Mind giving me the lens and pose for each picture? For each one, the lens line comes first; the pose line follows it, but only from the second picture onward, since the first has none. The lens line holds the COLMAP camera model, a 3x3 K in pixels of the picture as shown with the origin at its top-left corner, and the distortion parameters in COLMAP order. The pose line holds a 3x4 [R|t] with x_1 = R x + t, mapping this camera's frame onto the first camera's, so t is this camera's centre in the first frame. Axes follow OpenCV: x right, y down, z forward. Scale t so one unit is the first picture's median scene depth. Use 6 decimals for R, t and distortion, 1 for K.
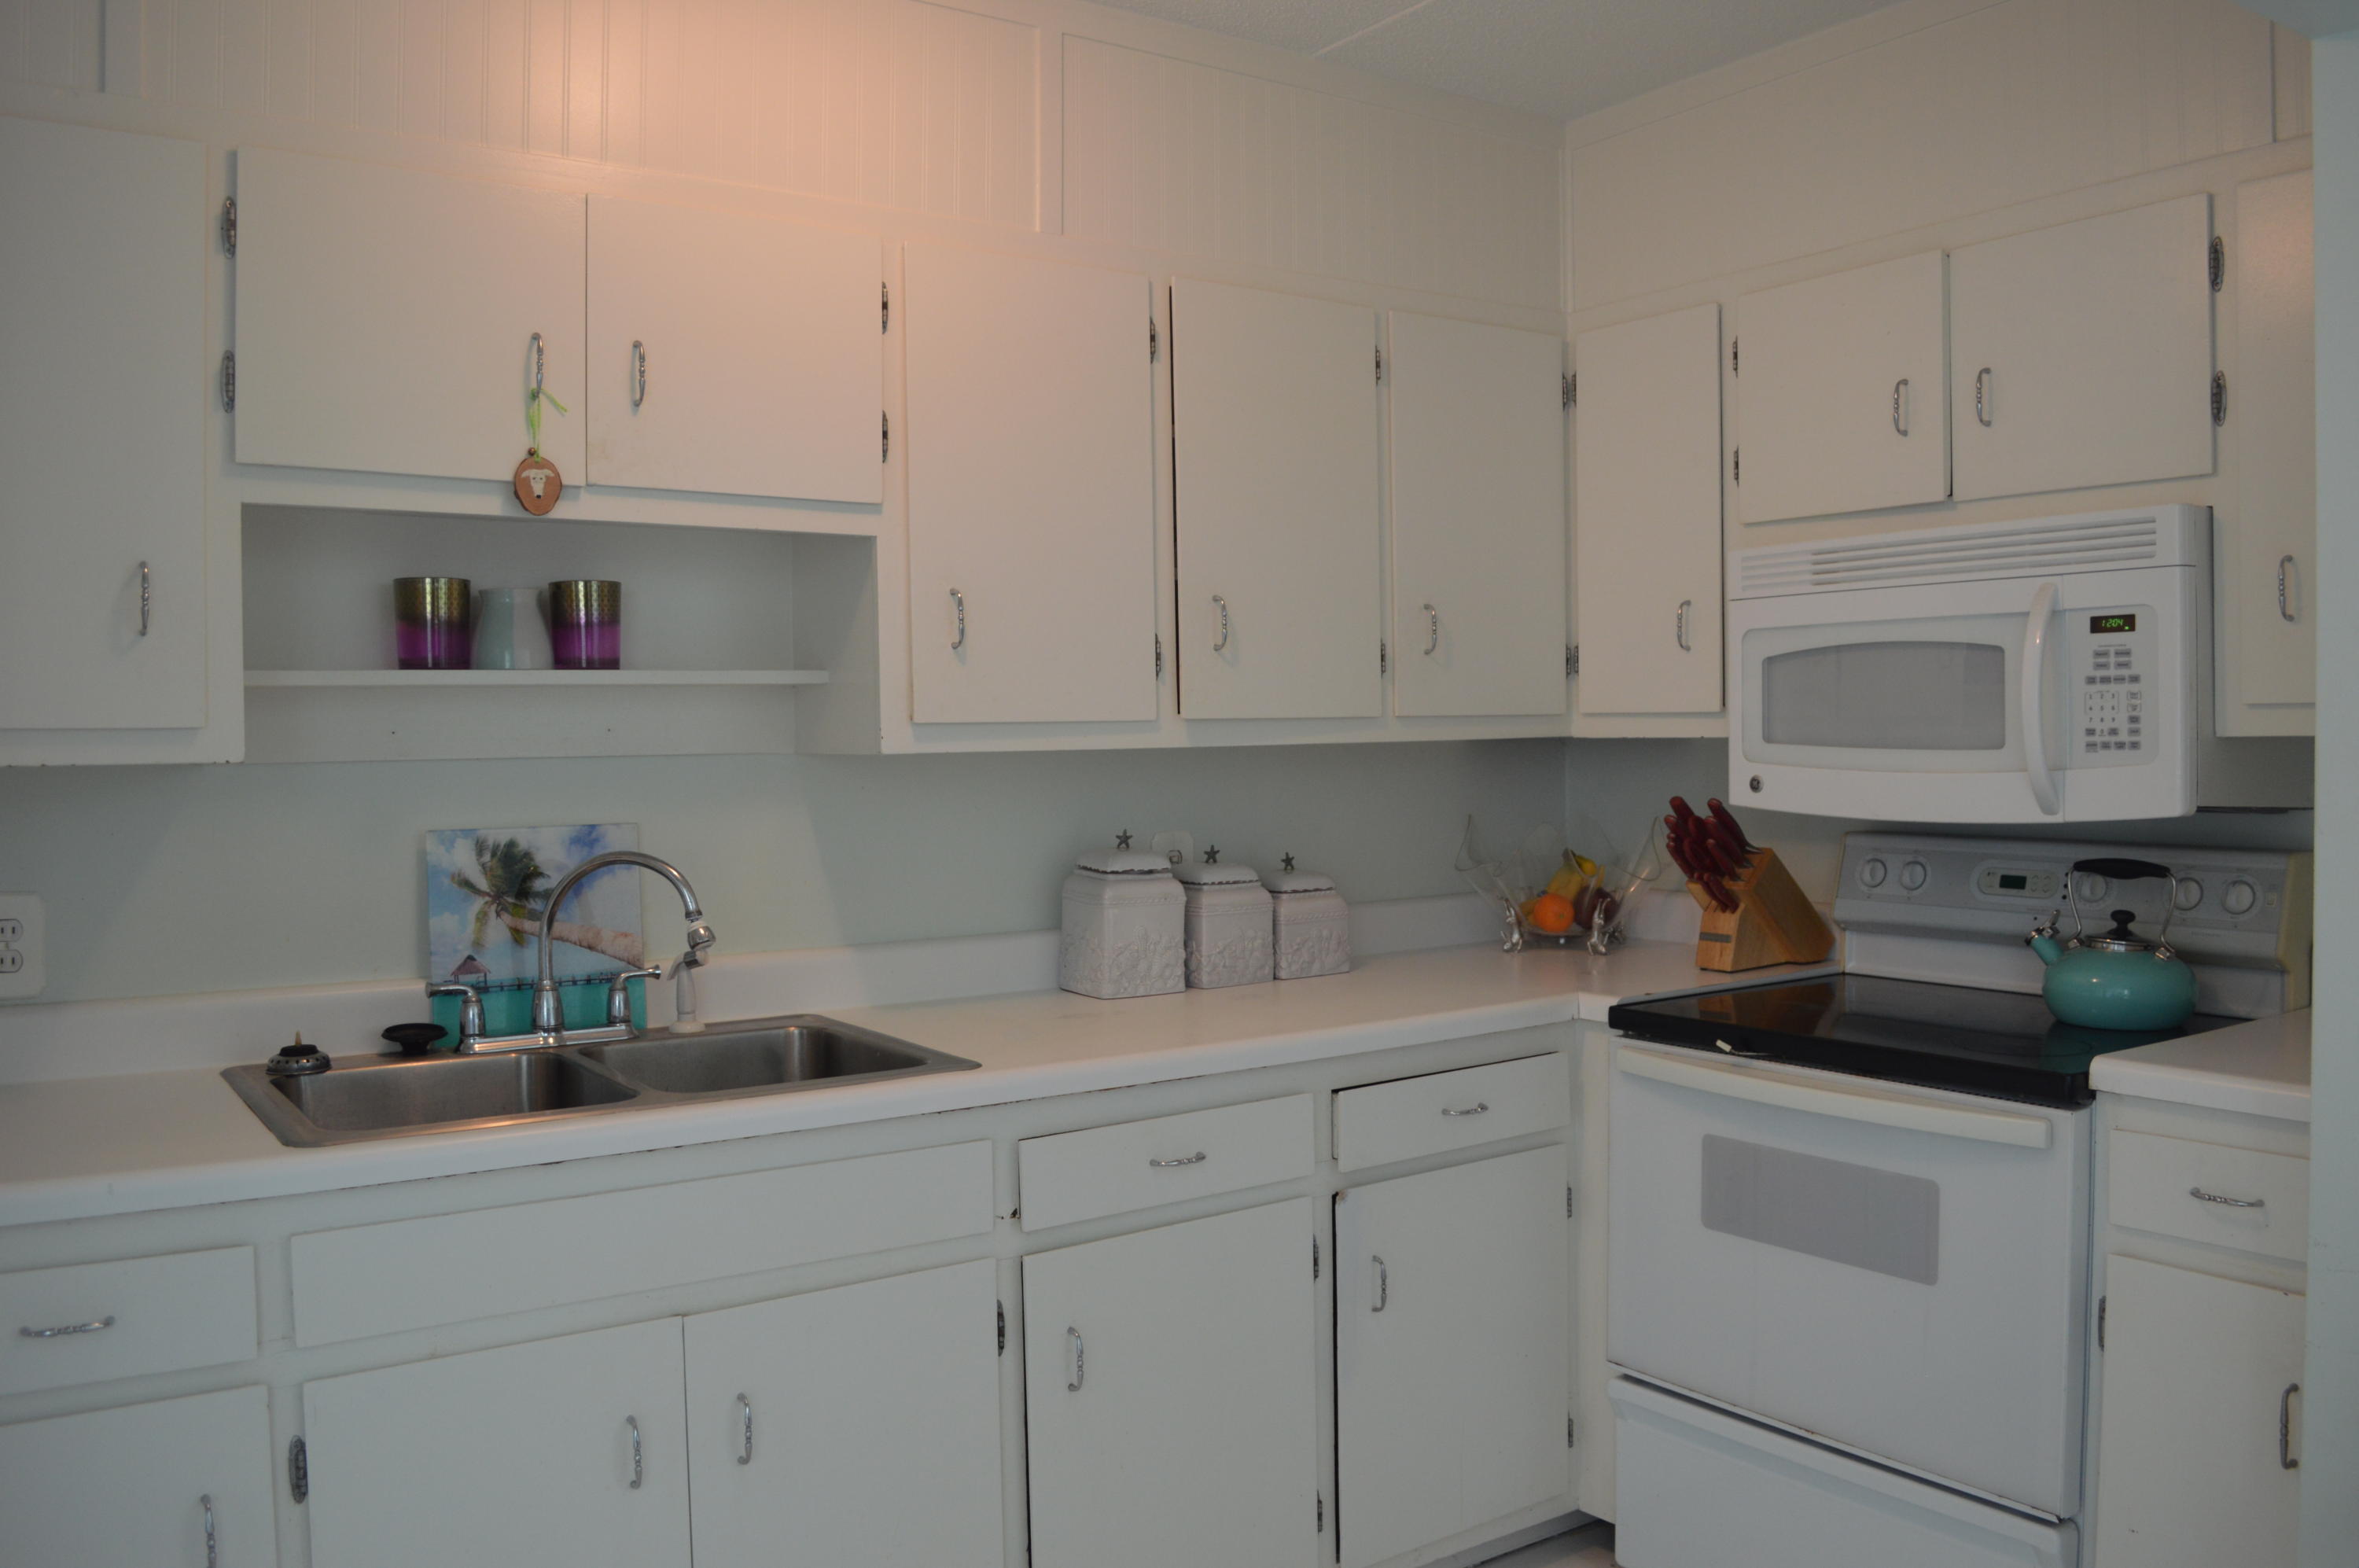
lens RADIAL K [[1879.0, 0, 1172.0], [0, 1879.0, 786.5], [0, 0, 1]] dist [-0.091357, 0.018684]
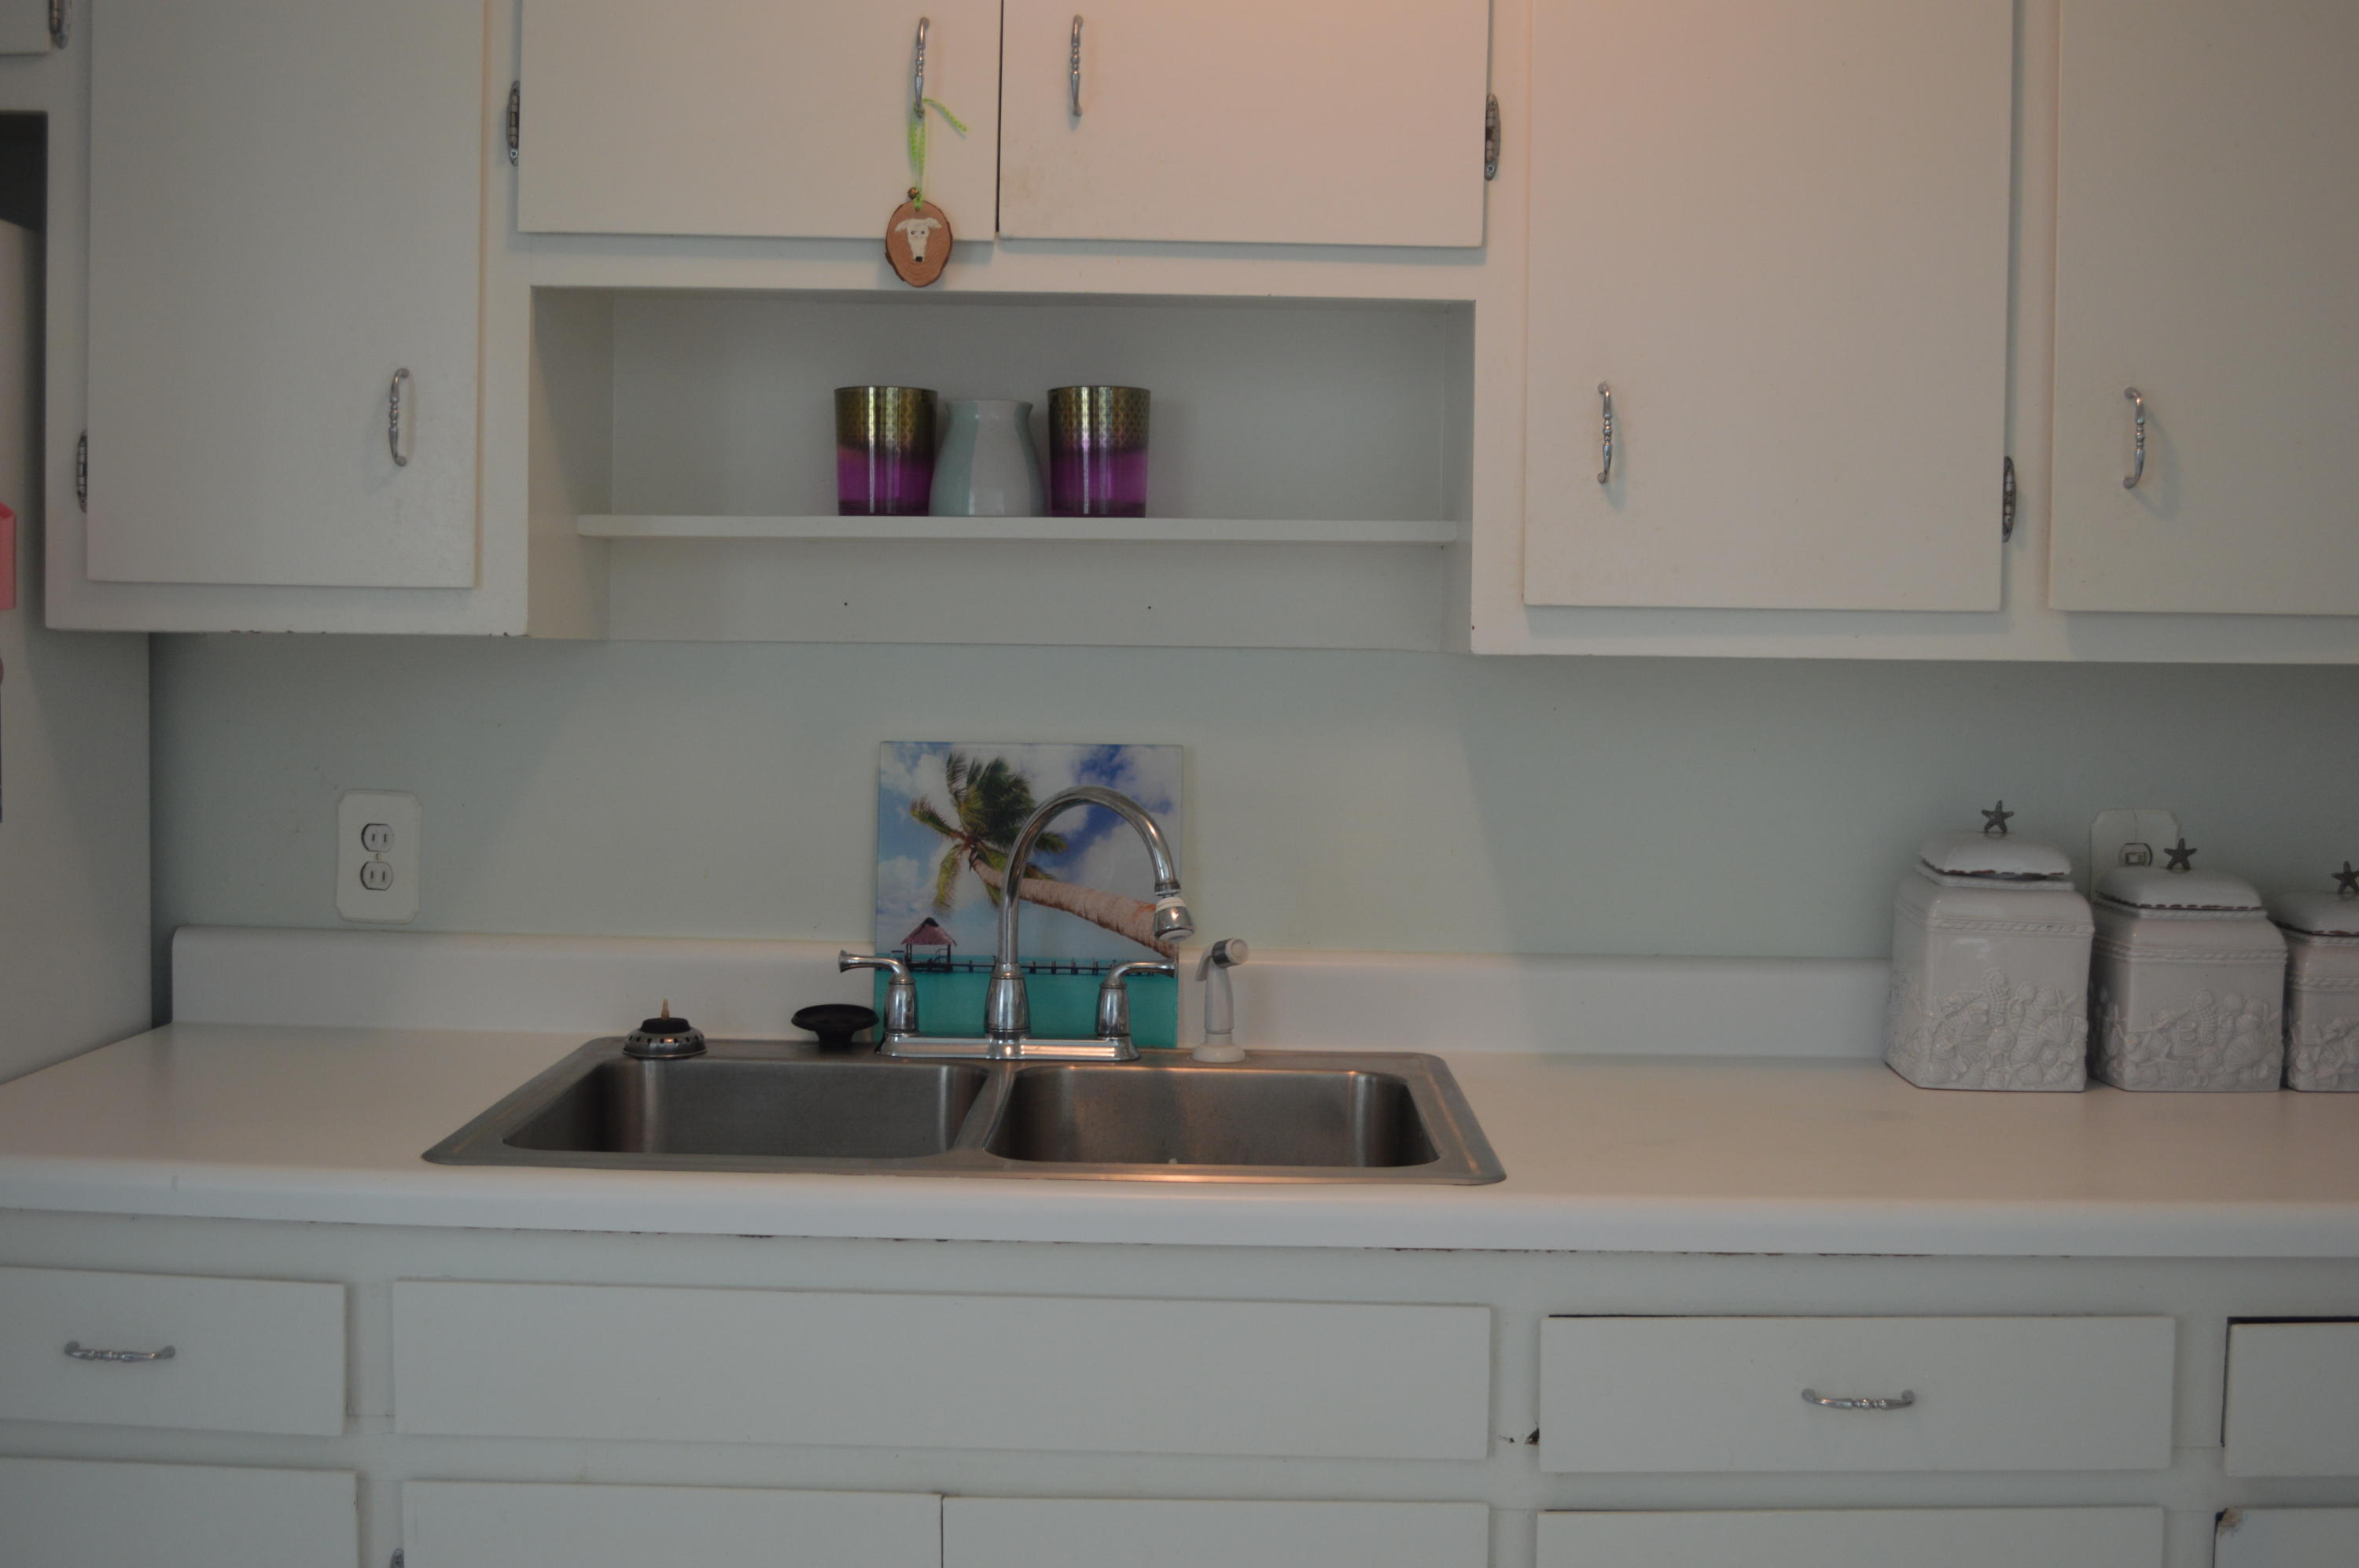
lens RADIAL K [[2409.5, 0, 1181.0], [0, 2409.5, 780.7], [0, 0, 1]] dist [-0.062522, 0.011259]
pose [[0.815830, 0.058822, -0.575292, 0.227920], [-0.040929, 0.998192, 0.044021, -0.006615], [0.576841, -0.012368, 0.816763, 0.294551]]
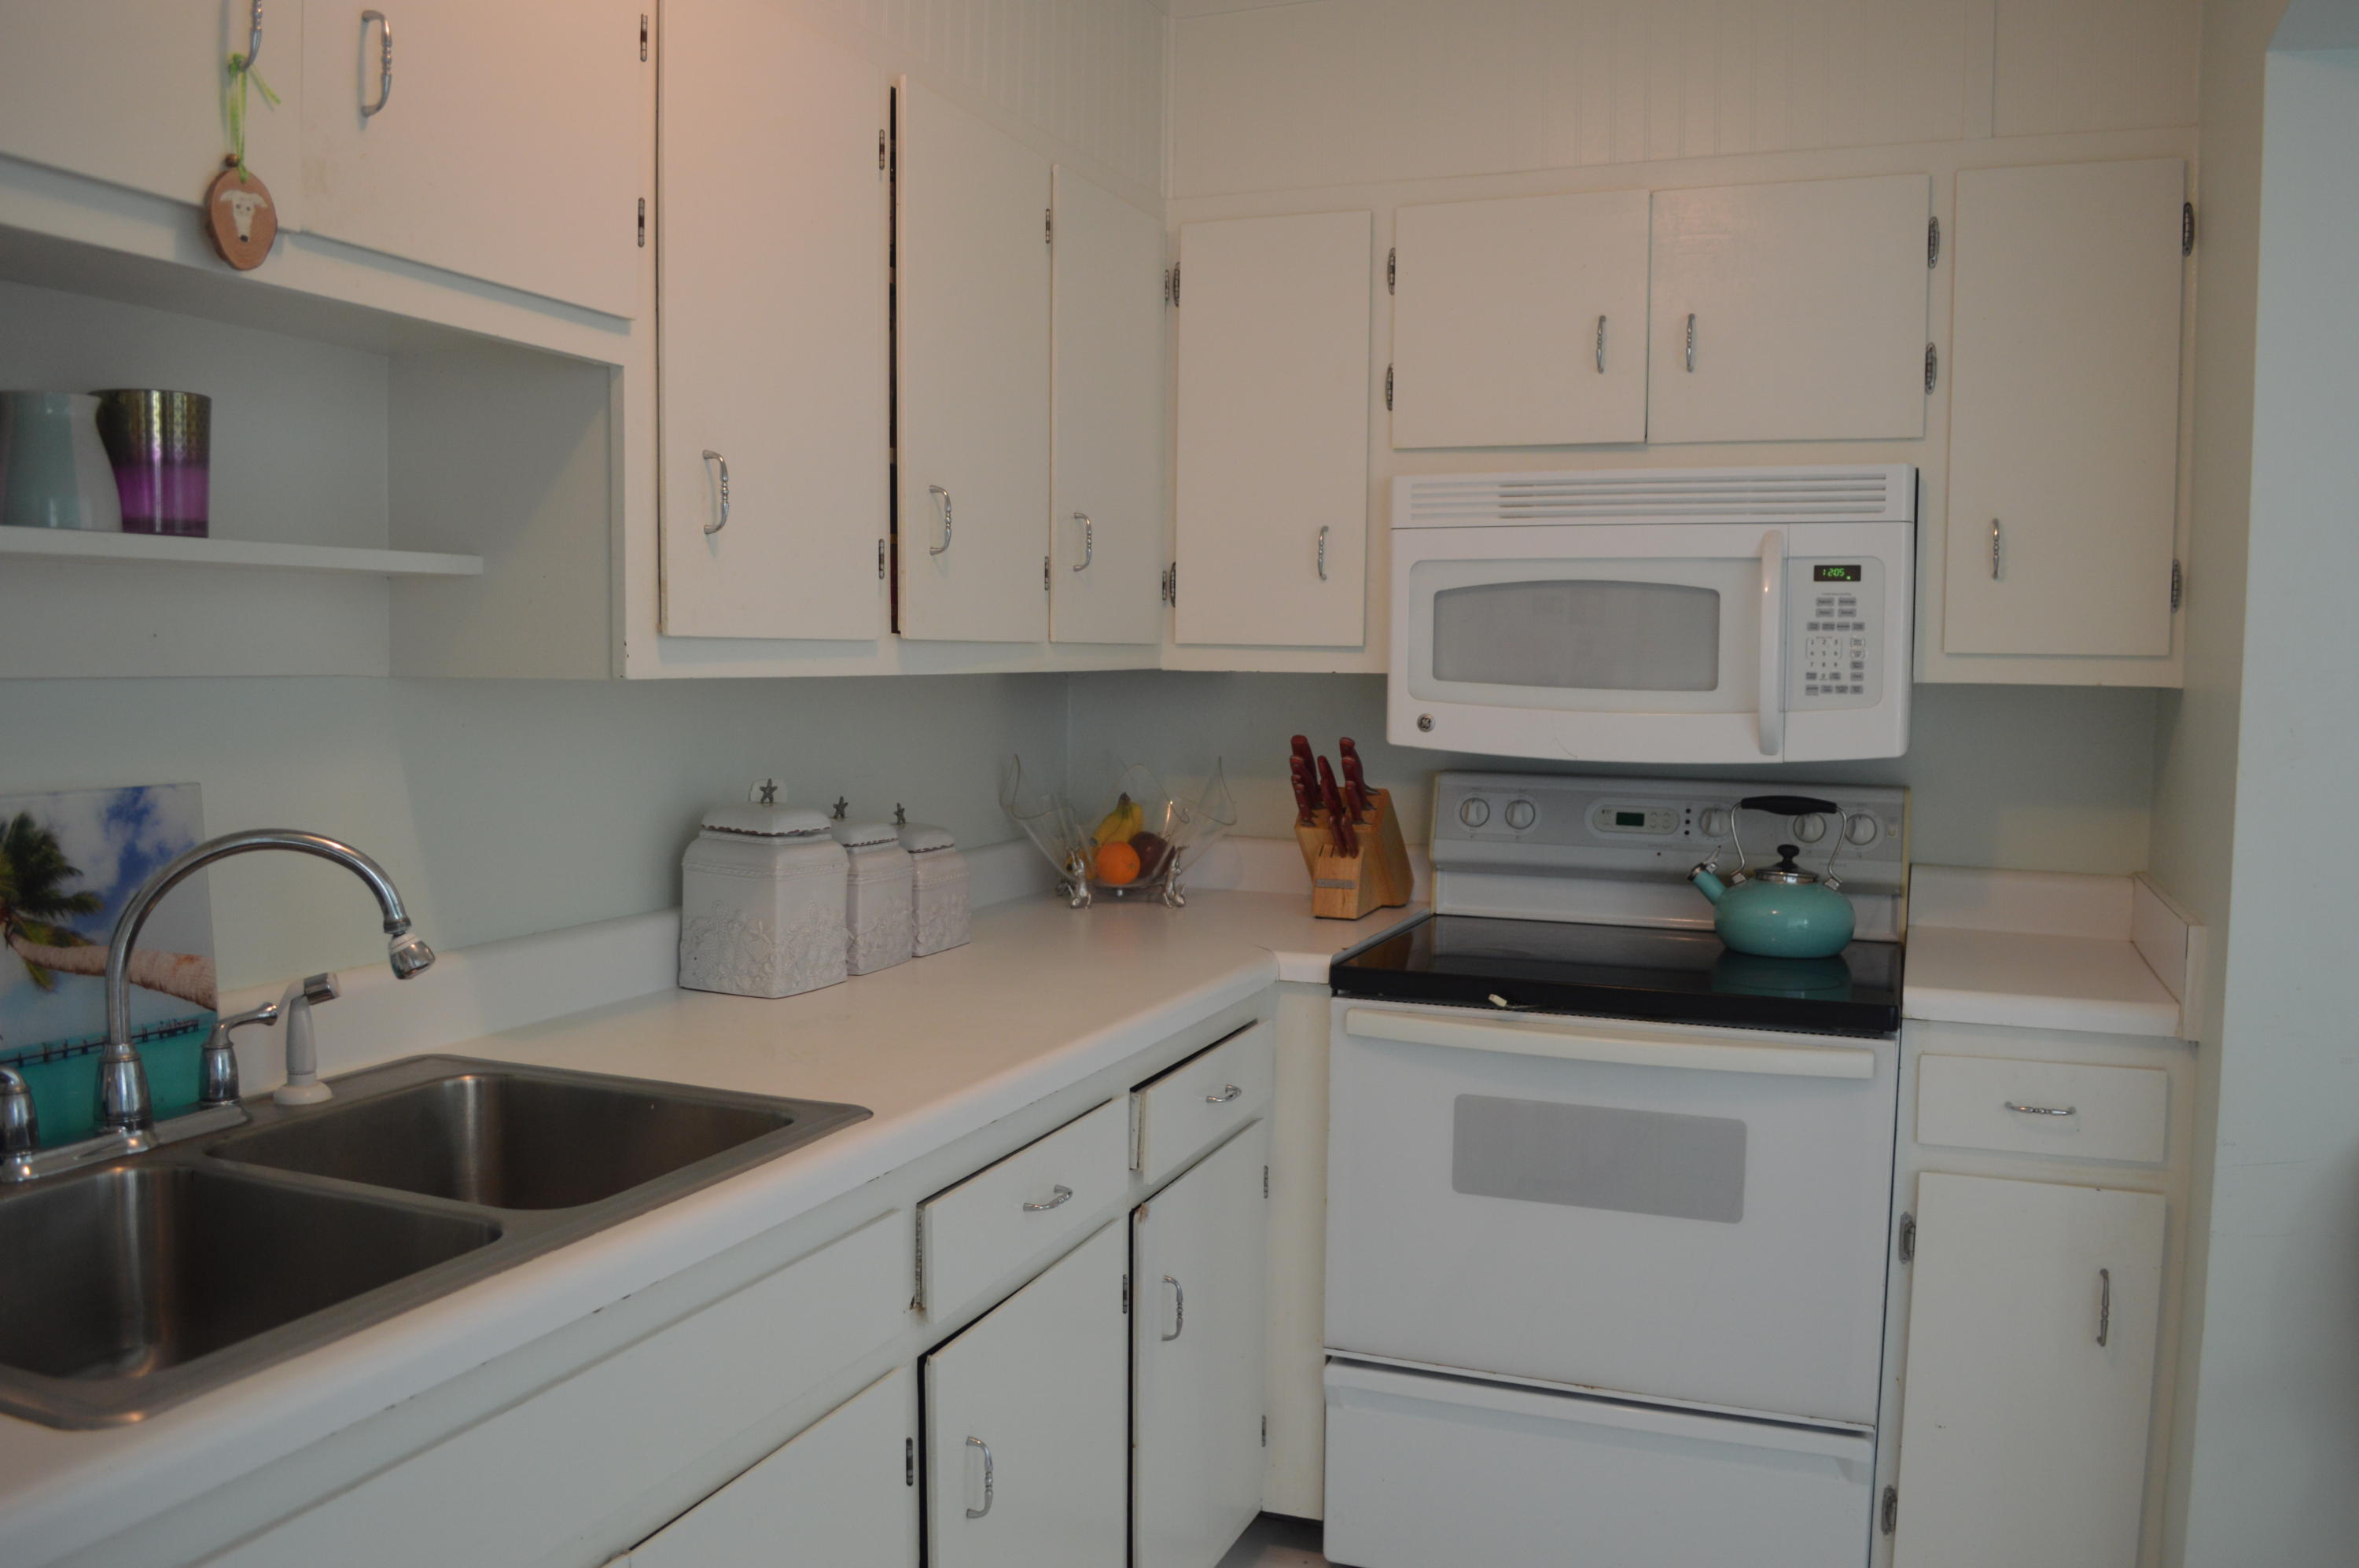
lens RADIAL K [[1879.0, 0, 1172.0], [0, 1879.0, 786.5], [0, 0, 1]] dist [-0.091357, 0.018684]
pose [[0.832344, -0.016397, 0.554017, -0.372836], [-0.004071, 0.999355, 0.035692, -0.002935], [-0.554245, -0.031963, 0.831740, 0.307312]]
